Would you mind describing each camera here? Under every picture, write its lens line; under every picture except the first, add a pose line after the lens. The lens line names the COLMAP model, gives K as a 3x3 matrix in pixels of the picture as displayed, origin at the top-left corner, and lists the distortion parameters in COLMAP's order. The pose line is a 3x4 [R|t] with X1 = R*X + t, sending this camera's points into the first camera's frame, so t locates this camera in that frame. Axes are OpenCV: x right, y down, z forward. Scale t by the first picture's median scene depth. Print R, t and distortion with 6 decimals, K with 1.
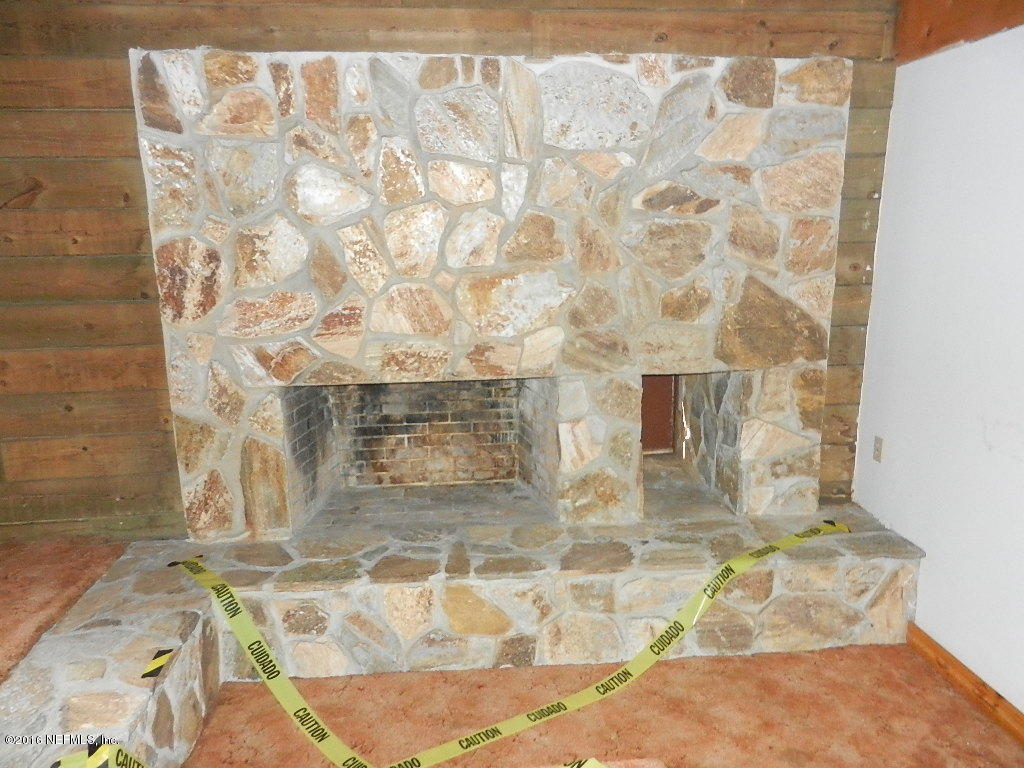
lens RADIAL K [[763.2, 0, 513.5], [0, 763.2, 386.8], [0, 0, 1]] dist [0.014459, 0.004413]
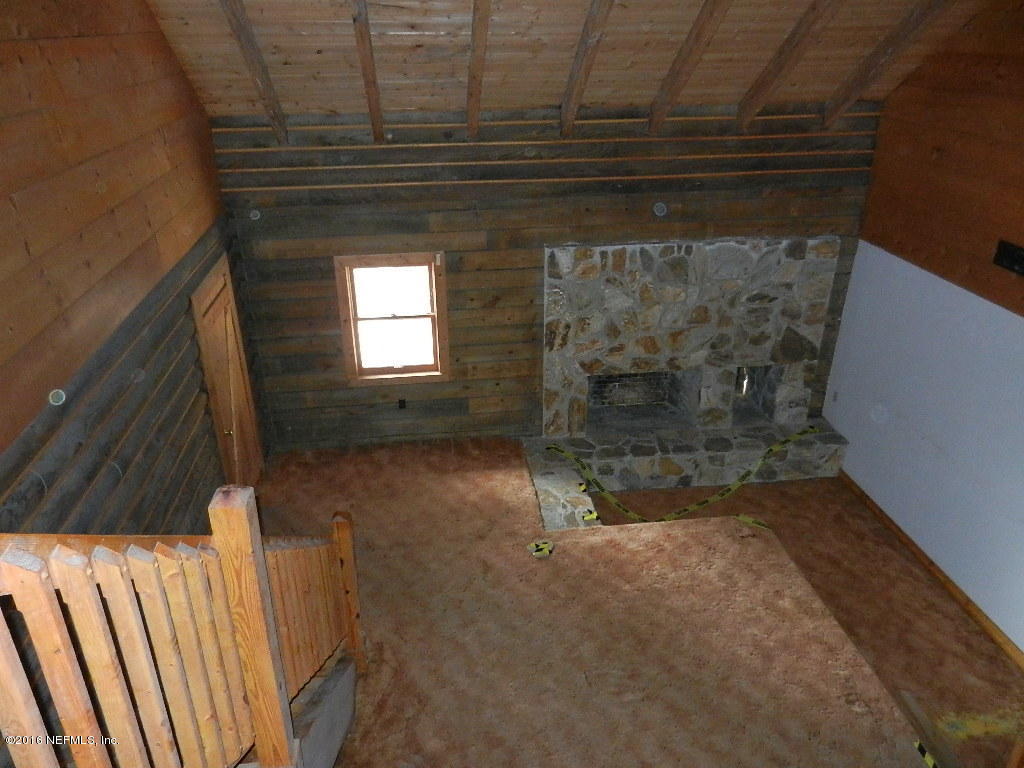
lens RADIAL K [[763.2, 0, 511.3], [0, 763.2, 381.3], [0, 0, 1]] dist [0.014459, 0.004413]
pose [[0.999556, -0.002718, 0.029676, -0.621807], [-0.004160, 0.973355, 0.229264, -0.532817], [-0.029509, -0.229285, 0.972912, -1.316982]]
